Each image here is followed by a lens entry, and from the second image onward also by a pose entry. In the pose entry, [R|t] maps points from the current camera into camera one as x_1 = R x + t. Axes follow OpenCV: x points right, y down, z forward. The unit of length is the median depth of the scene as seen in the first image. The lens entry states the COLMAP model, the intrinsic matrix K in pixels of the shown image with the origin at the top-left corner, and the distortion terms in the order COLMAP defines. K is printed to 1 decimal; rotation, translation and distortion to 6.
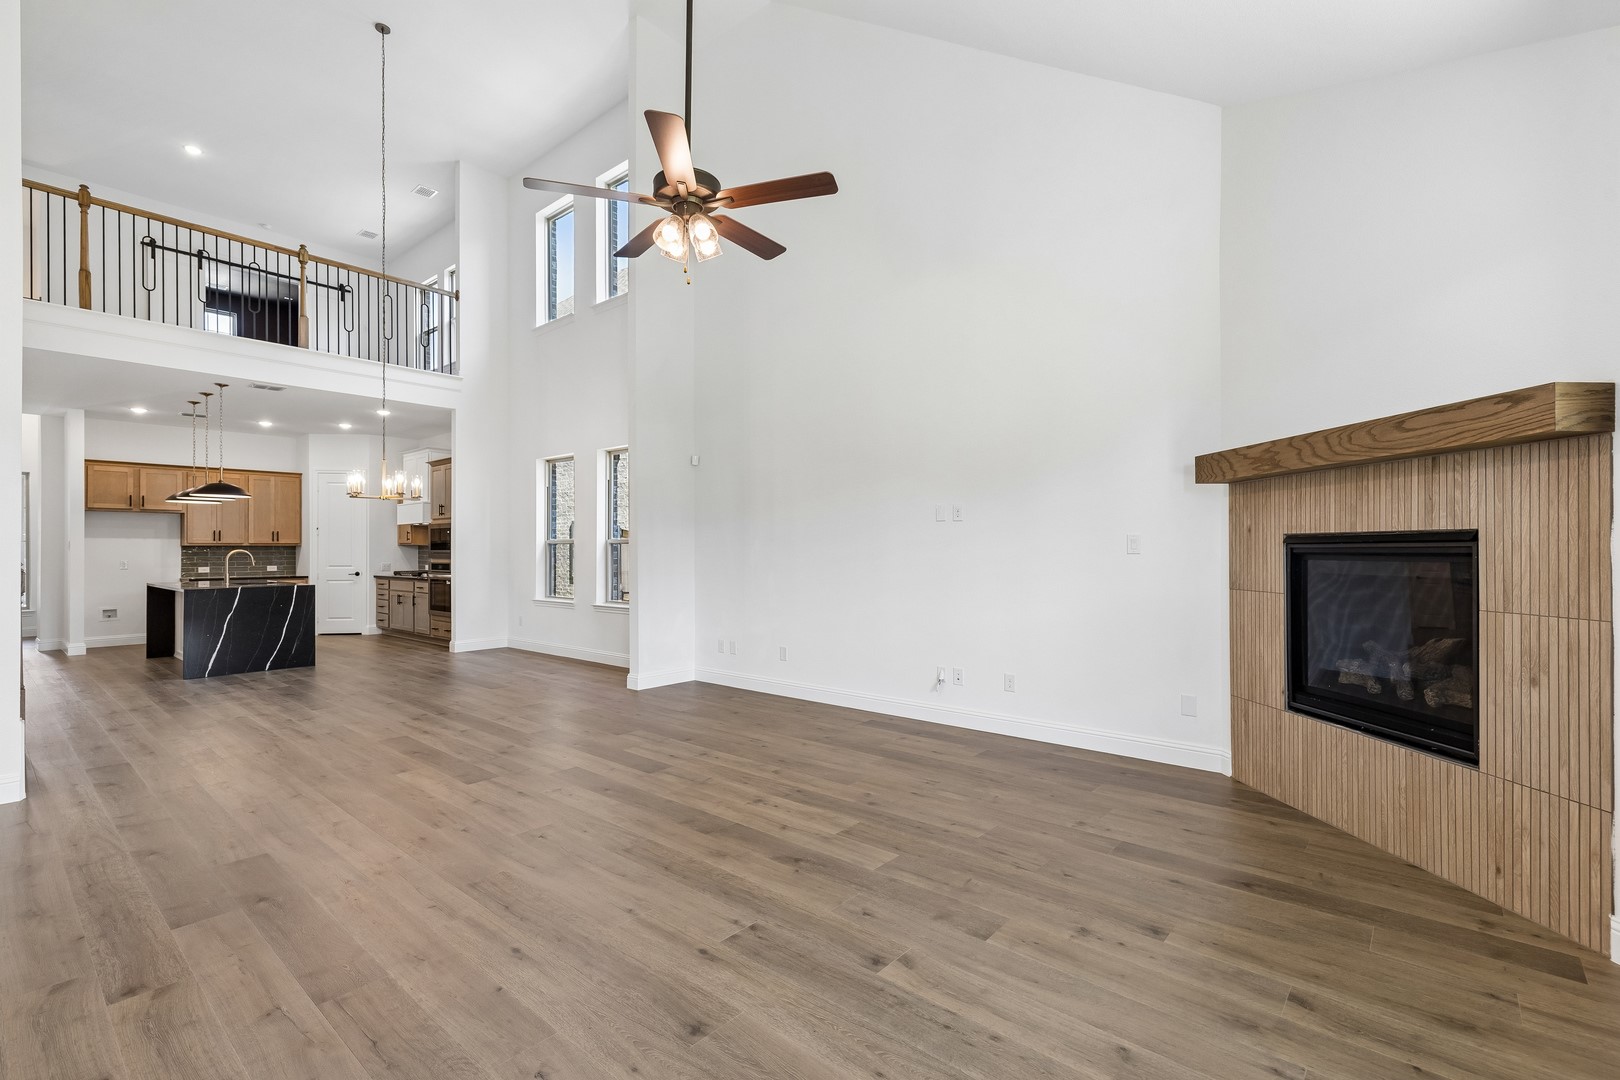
lens RADIAL K [[730.5, 0, 815.4], [0, 730.5, 544.2], [0, 0, 1]] dist [0.013480, -0.002852]
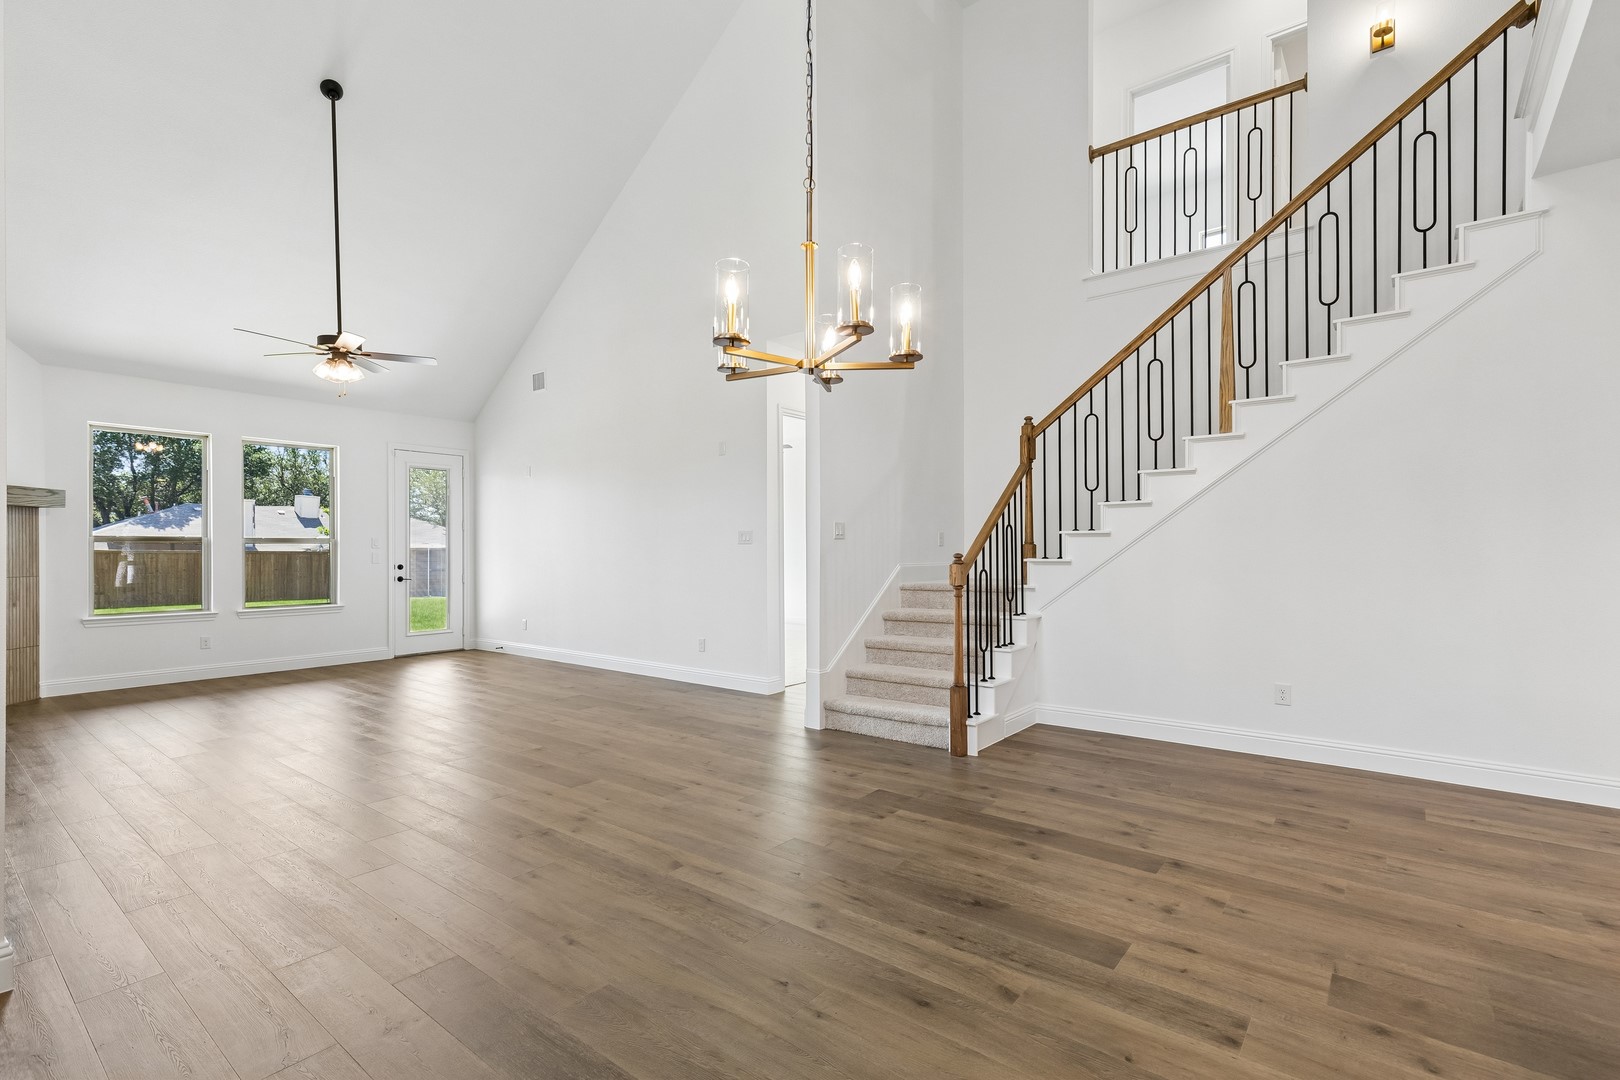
lens RADIAL K [[730.5, 0, 811.6], [0, 730.5, 545.3], [0, 0, 1]] dist [0.013480, -0.002852]
pose [[-0.999158, 0.008951, -0.040031, -0.933678], [0.009314, 0.999917, -0.008904, 0.021779], [0.039948, -0.009269, -0.999159, 2.119674]]
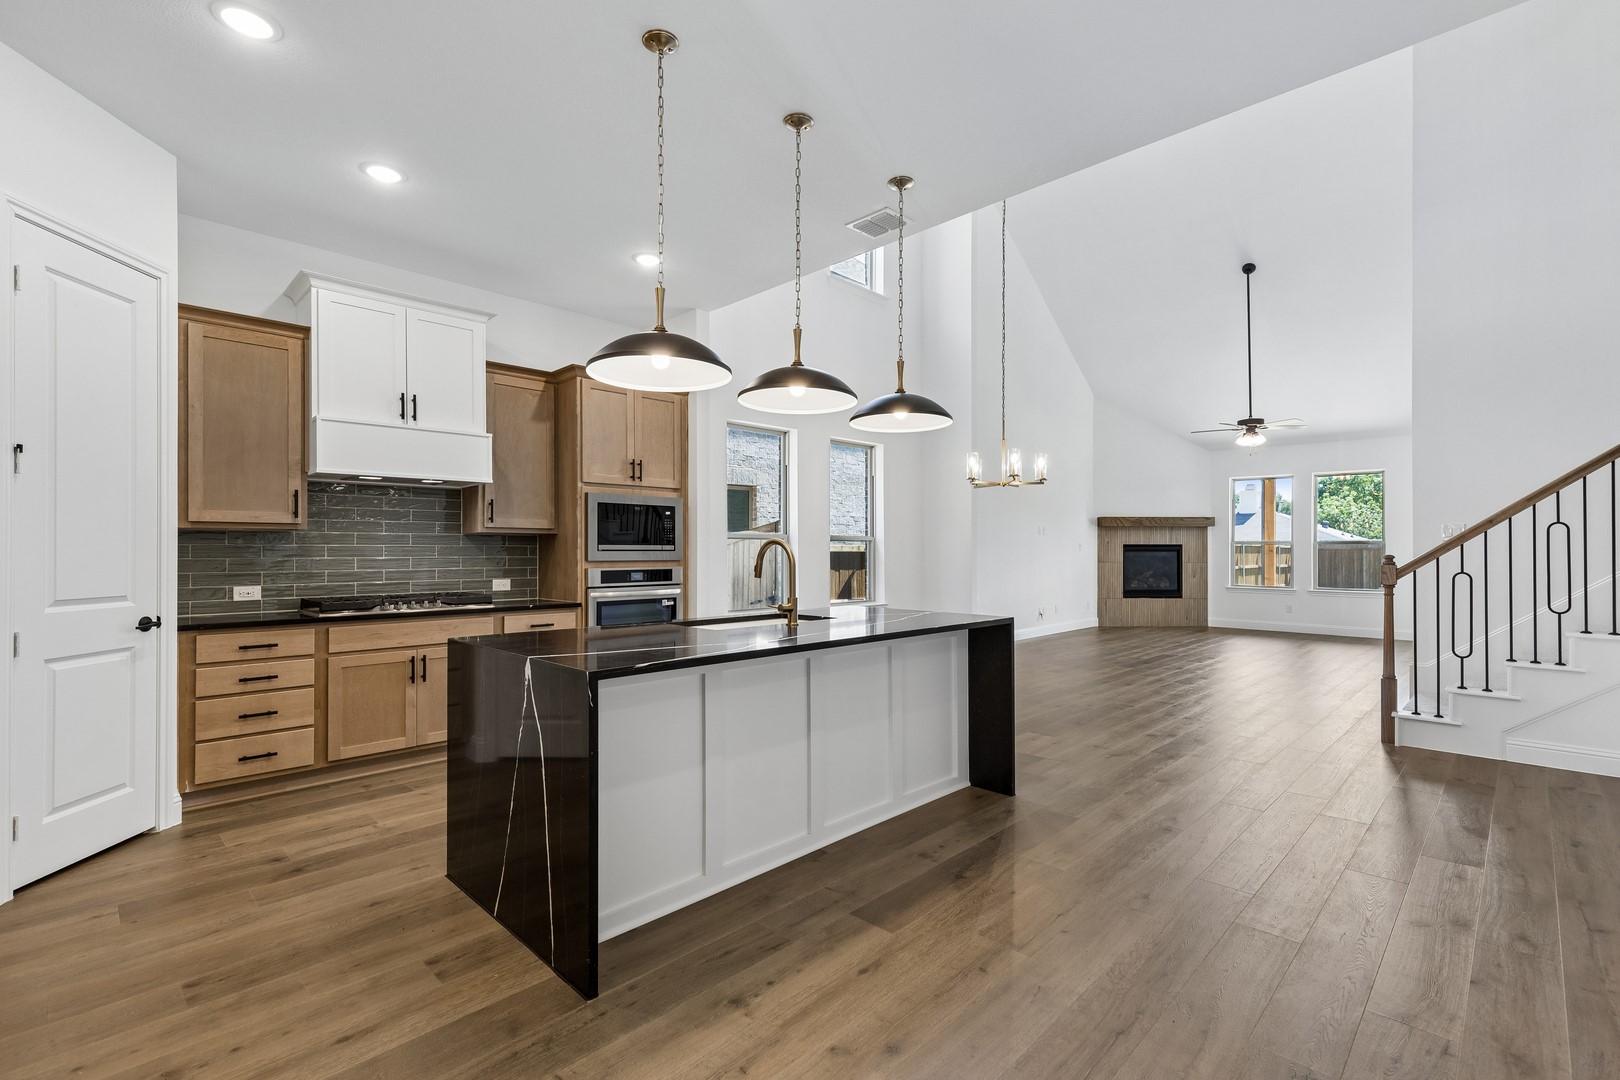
lens RADIAL K [[730.5, 0, 819.8], [0, 730.5, 548.4], [0, 0, 1]] dist [0.013480, -0.002852]
pose [[0.056233, 0.007412, 0.998390, -2.344432], [-0.005317, 0.999960, -0.007124, 0.030225], [-0.998404, -0.004908, 0.056270, 1.890882]]
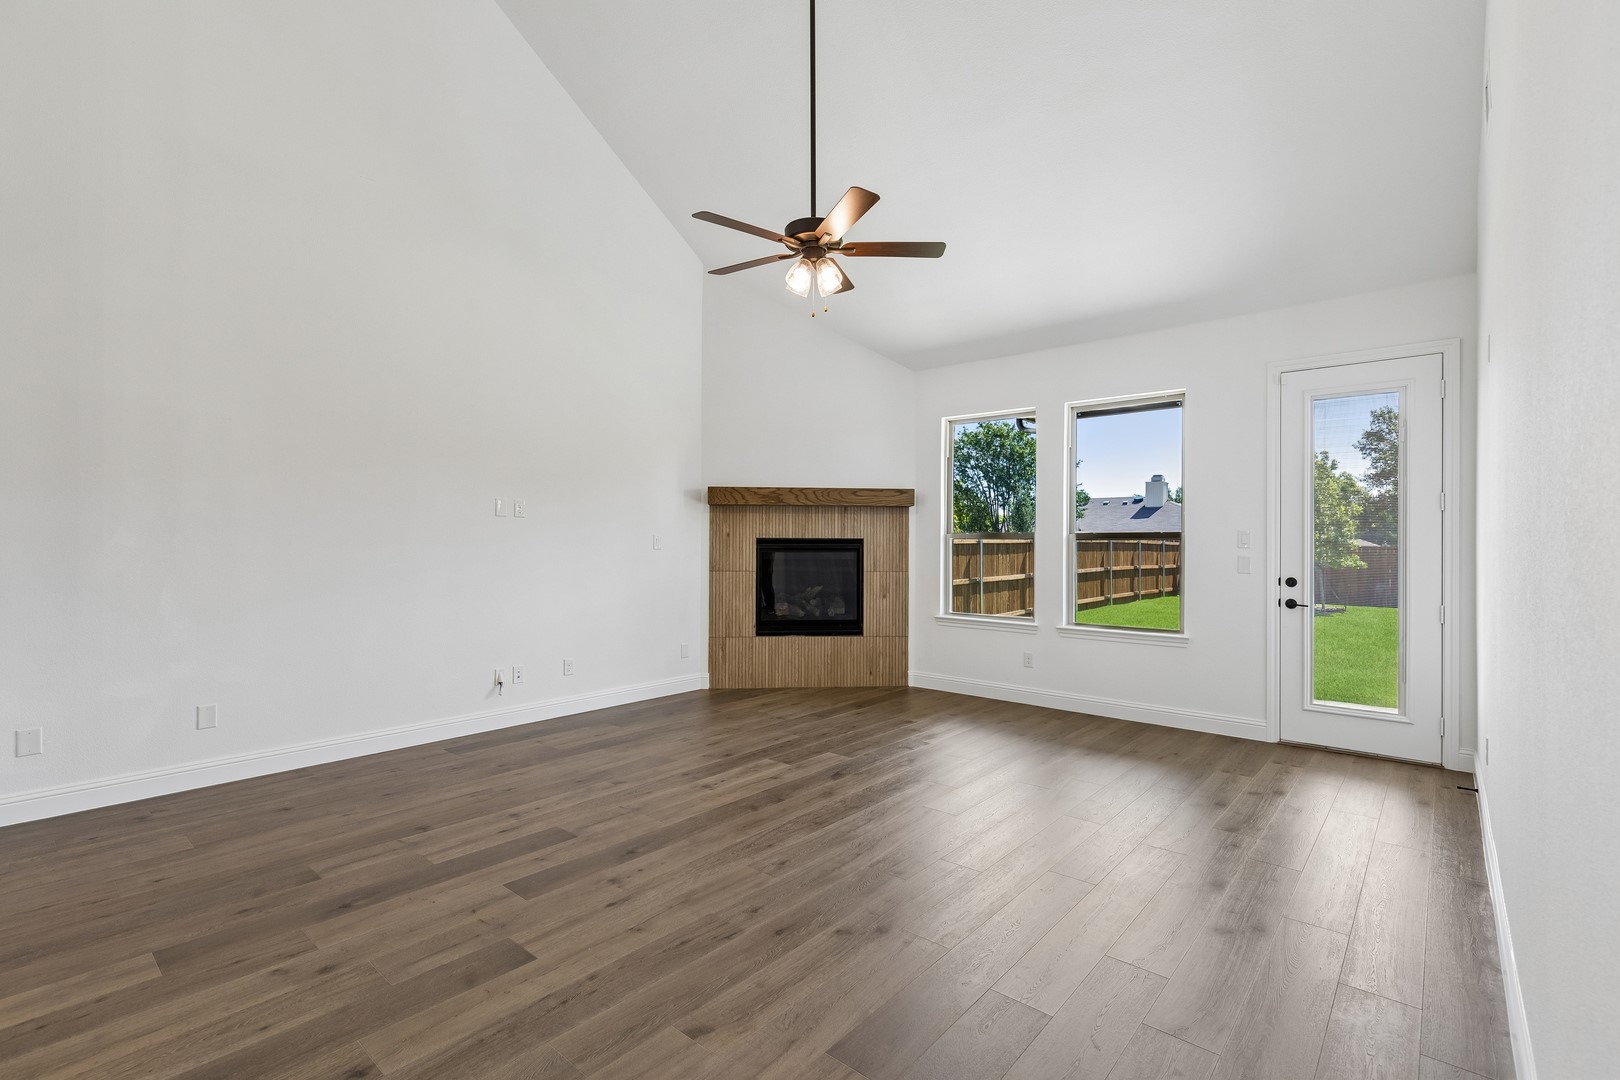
lens RADIAL K [[730.5, 0, 815.7], [0, 730.5, 536.9], [0, 0, 1]] dist [0.013480, -0.002852]
pose [[-0.004376, 0.014875, 0.999880, -0.999361], [-0.009531, 0.999843, -0.014916, 0.007764], [-0.999945, -0.009596, -0.004234, 0.754480]]
